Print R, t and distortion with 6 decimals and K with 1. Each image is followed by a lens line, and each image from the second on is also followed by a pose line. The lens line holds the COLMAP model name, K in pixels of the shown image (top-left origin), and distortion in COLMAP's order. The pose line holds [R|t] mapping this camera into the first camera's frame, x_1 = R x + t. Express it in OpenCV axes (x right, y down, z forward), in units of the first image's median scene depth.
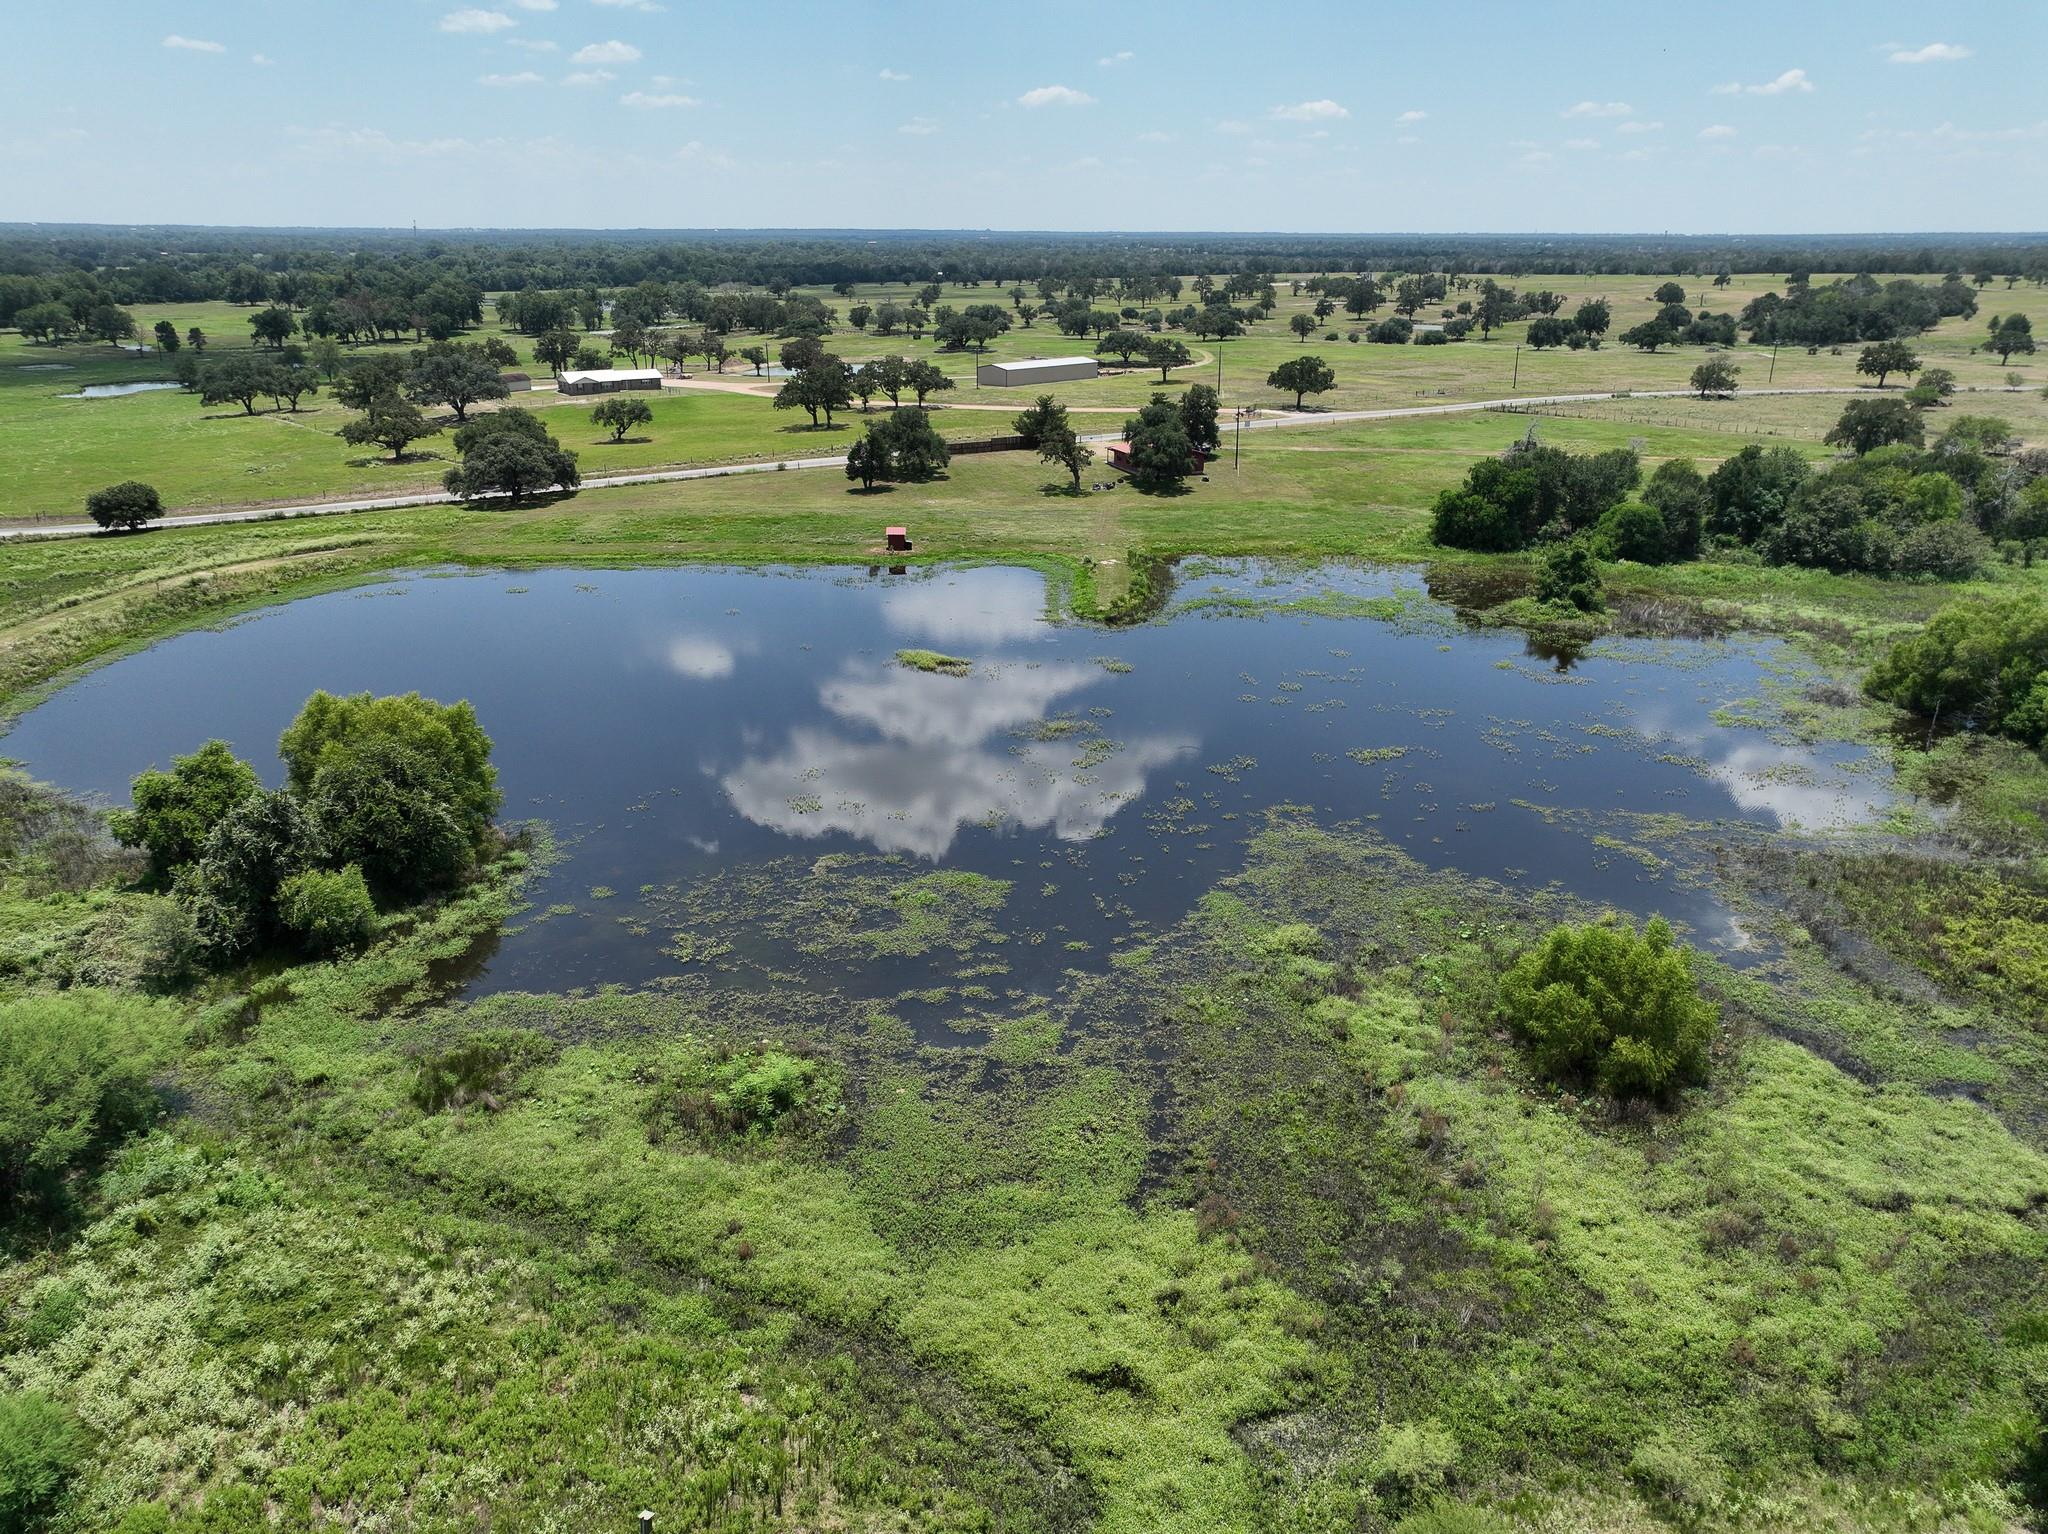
lens RADIAL K [[1436.4, 0, 1024.0], [0, 1436.4, 767.0], [0, 0, 1]] dist [-0.014361, 0.037519]
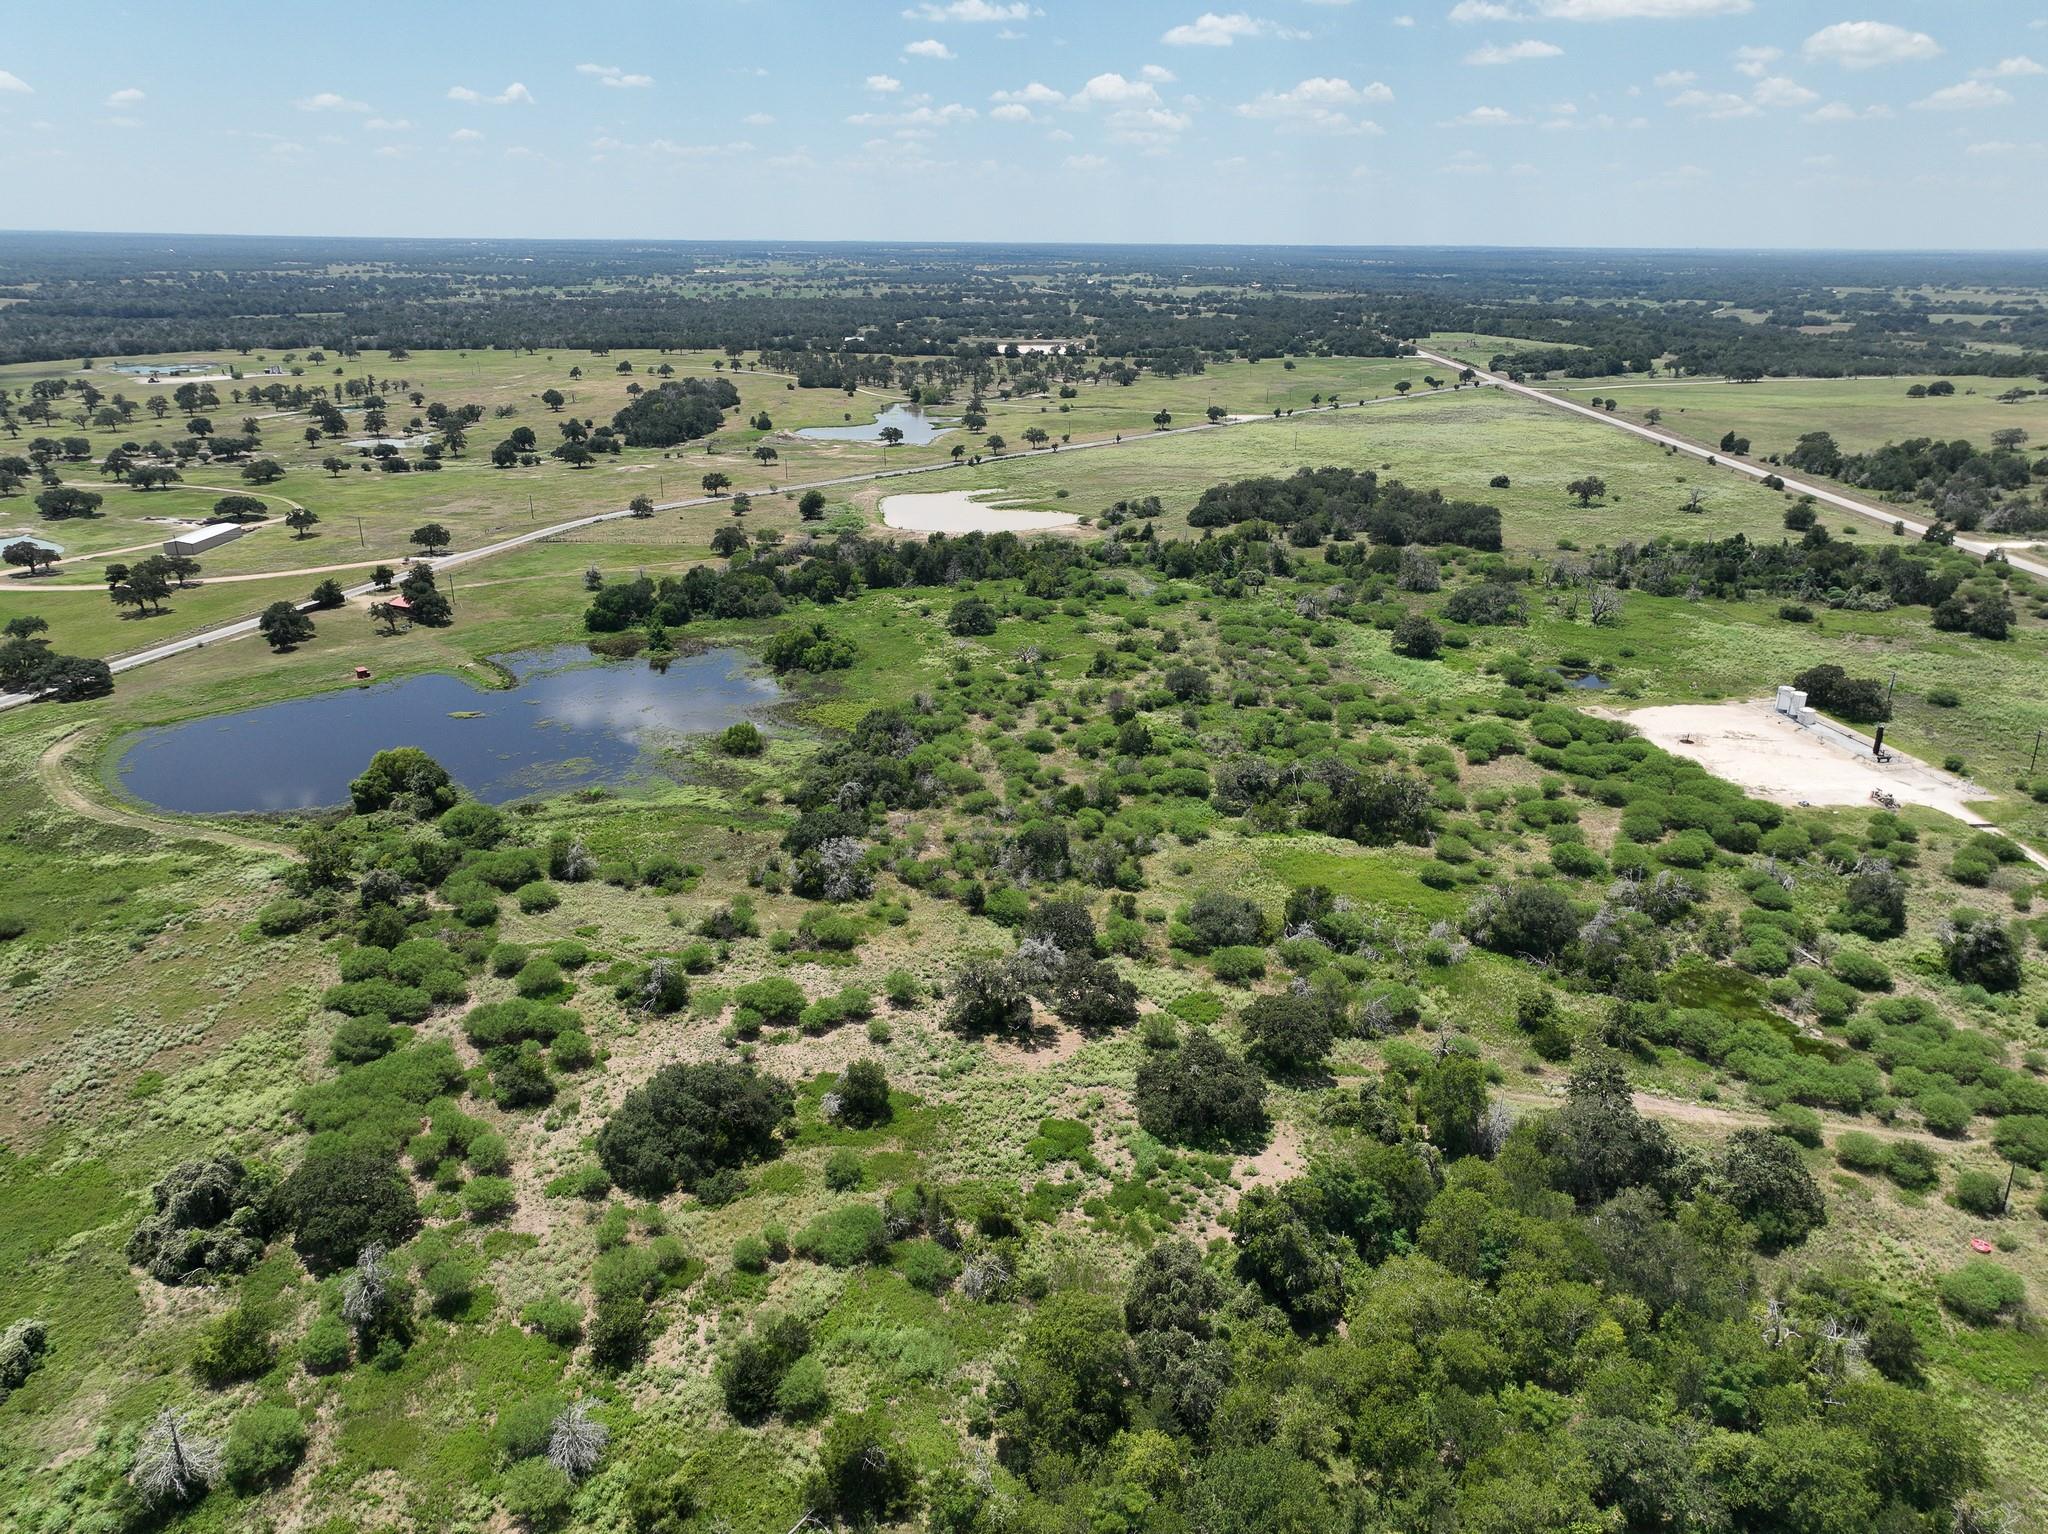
lens RADIAL K [[1436.4, 0, 1024.0], [0, 1436.4, 767.0], [0, 0, 1]] dist [-0.014361, 0.037519]
pose [[0.724121, -0.235239, 0.648314, -0.849609], [0.232713, 0.968241, 0.091399, 0.014113], [-0.649225, 0.084687, 0.755867, -1.345689]]
